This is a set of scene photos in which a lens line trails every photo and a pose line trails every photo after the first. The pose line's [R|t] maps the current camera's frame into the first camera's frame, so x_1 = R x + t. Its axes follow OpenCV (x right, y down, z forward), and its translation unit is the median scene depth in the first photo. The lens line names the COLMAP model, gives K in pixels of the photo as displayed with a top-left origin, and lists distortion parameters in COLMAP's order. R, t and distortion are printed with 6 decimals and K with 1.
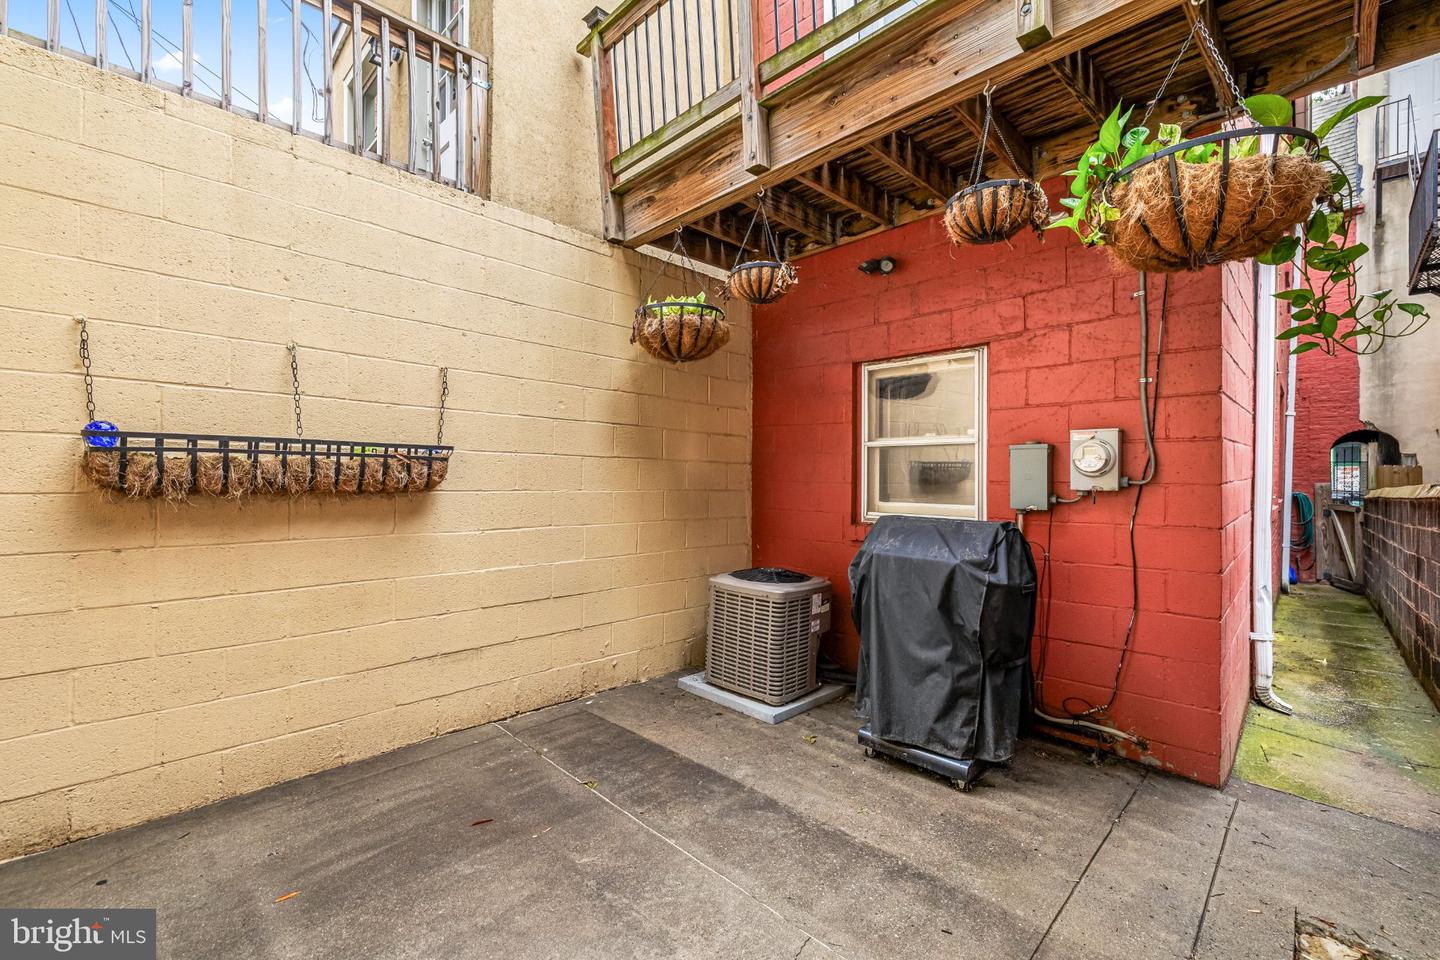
lens RADIAL K [[605.1, 0, 739.3], [0, 605.1, 472.4], [0, 0, 1]] dist [-0.000160, 0.000688]
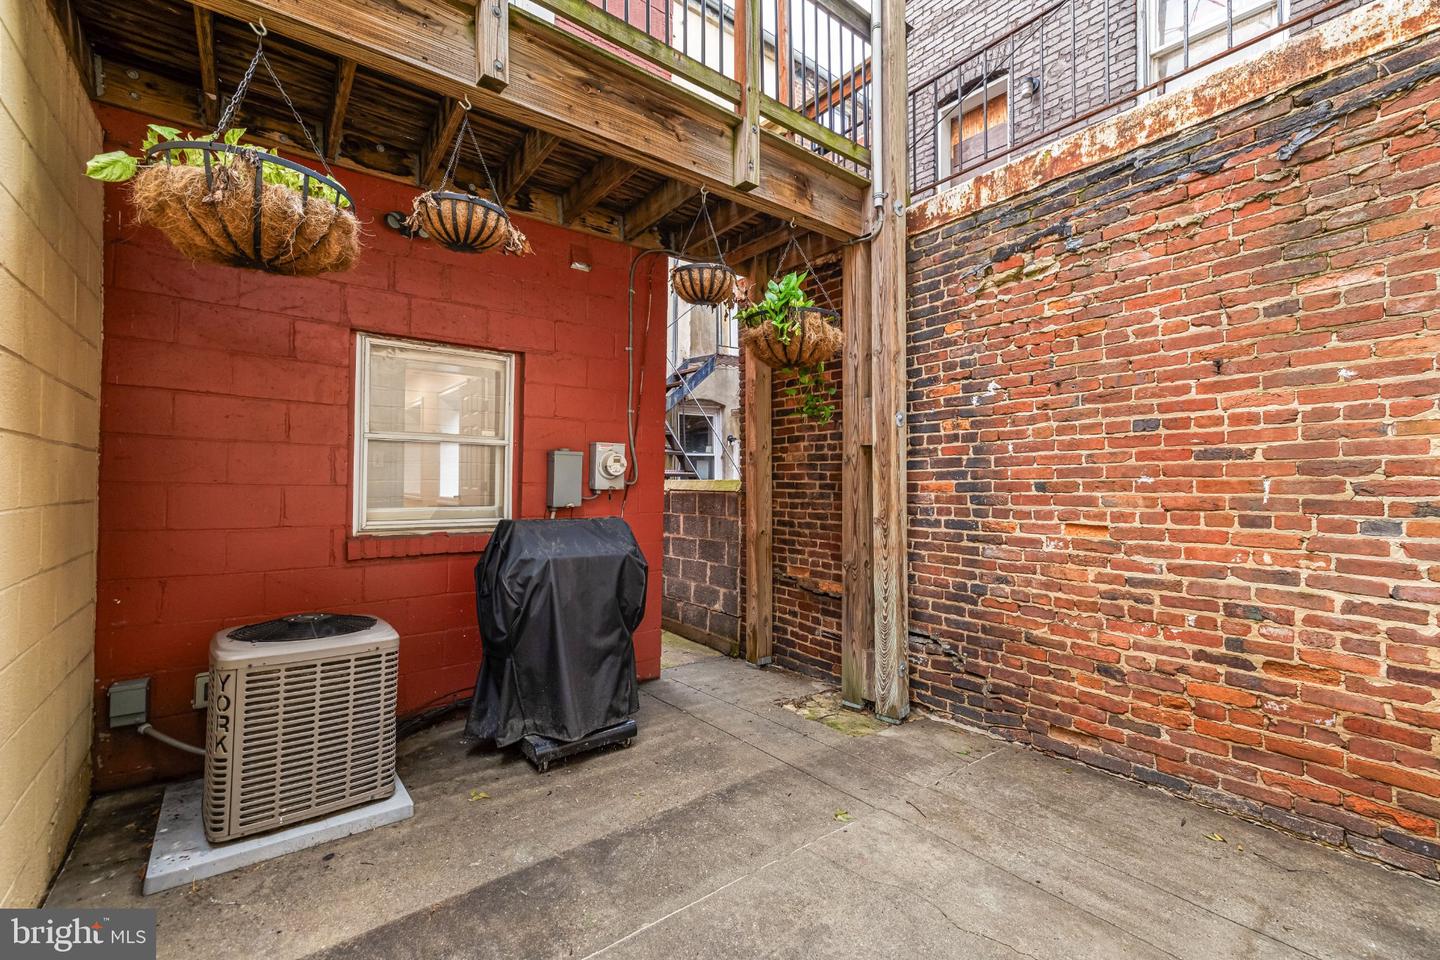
lens RADIAL K [[605.1, 0, 701.9], [0, 605.1, 469.5], [0, 0, 1]] dist [-0.000160, 0.000688]
pose [[0.147448, 0.012326, 0.988993, -0.706552], [-0.020722, 0.999741, -0.009371, -0.006792], [-0.988853, -0.019113, 0.147665, 0.619607]]
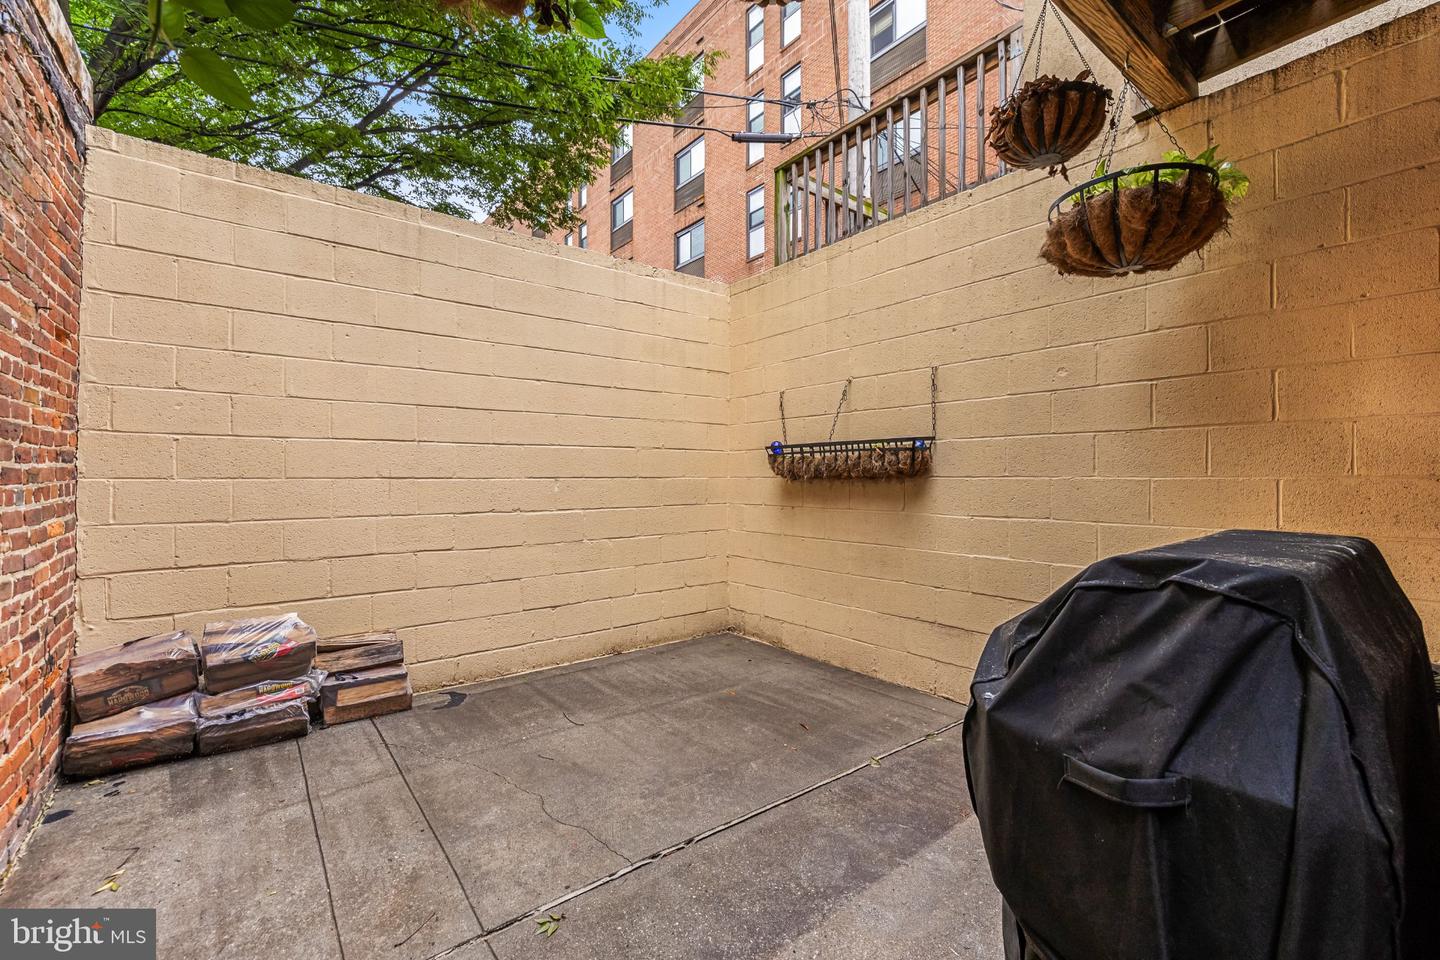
lens RADIAL K [[605.1, 0, 717.4], [0, 605.1, 476.8], [0, 0, 1]] dist [-0.000160, 0.000688]
pose [[-0.121422, -0.012286, -0.992525, 0.714539], [0.019545, 0.999700, -0.014766, 0.042323], [0.992408, -0.021191, -0.121146, 0.781100]]
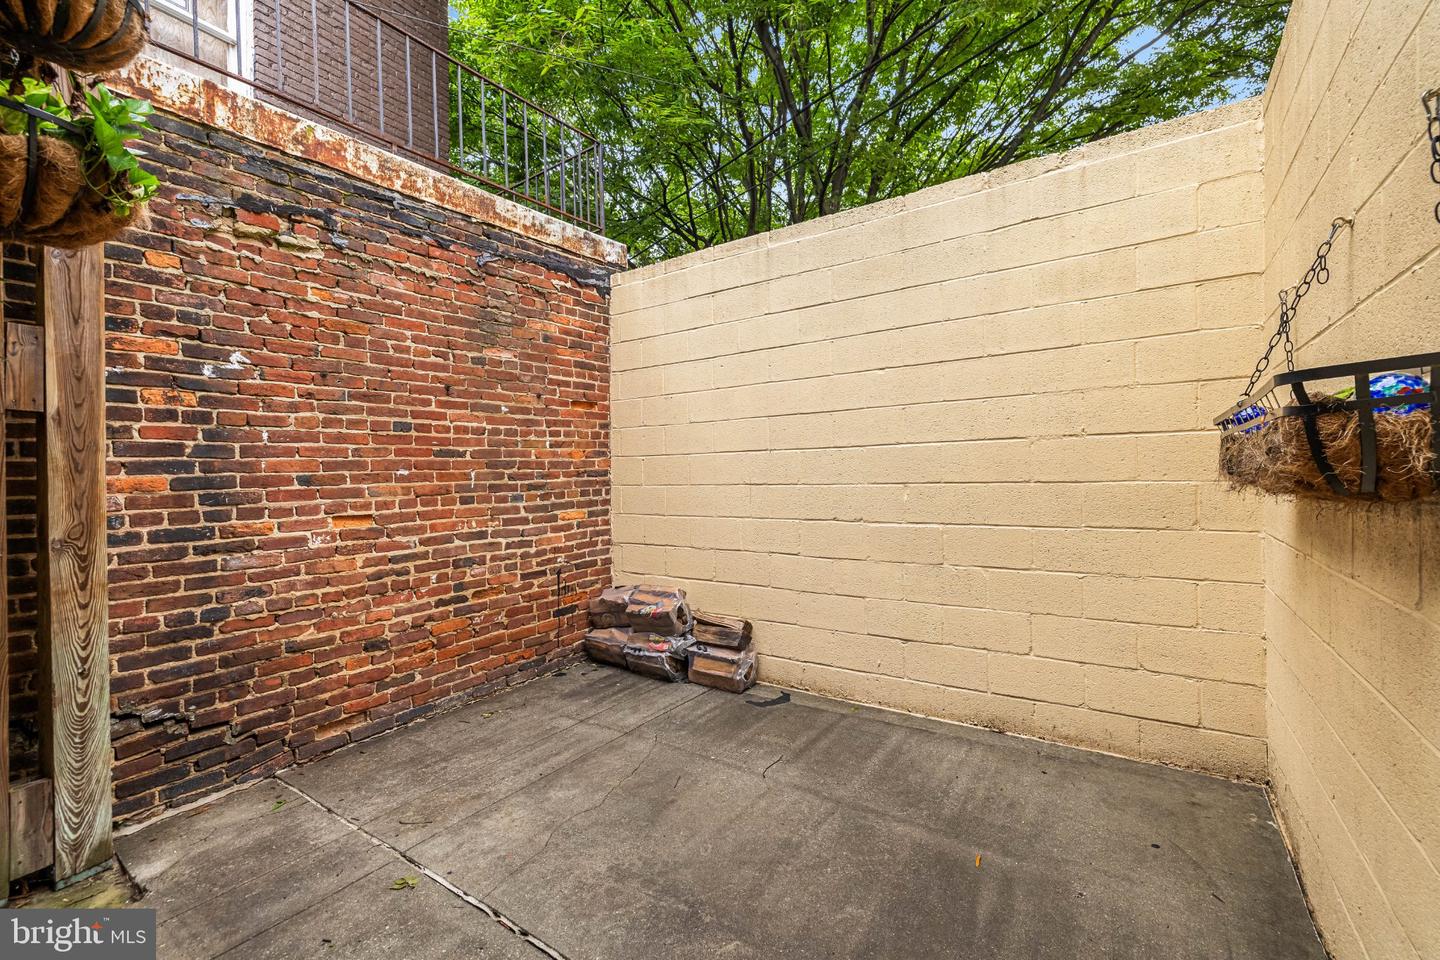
lens RADIAL K [[605.1, 0, 743.2], [0, 605.1, 470.2], [0, 0, 1]] dist [-0.000160, 0.000688]
pose [[-0.979921, 0.006665, -0.199276, -0.084177], [0.012062, 0.999592, -0.025882, 0.018530], [0.199022, -0.027766, -0.979602, 1.295239]]
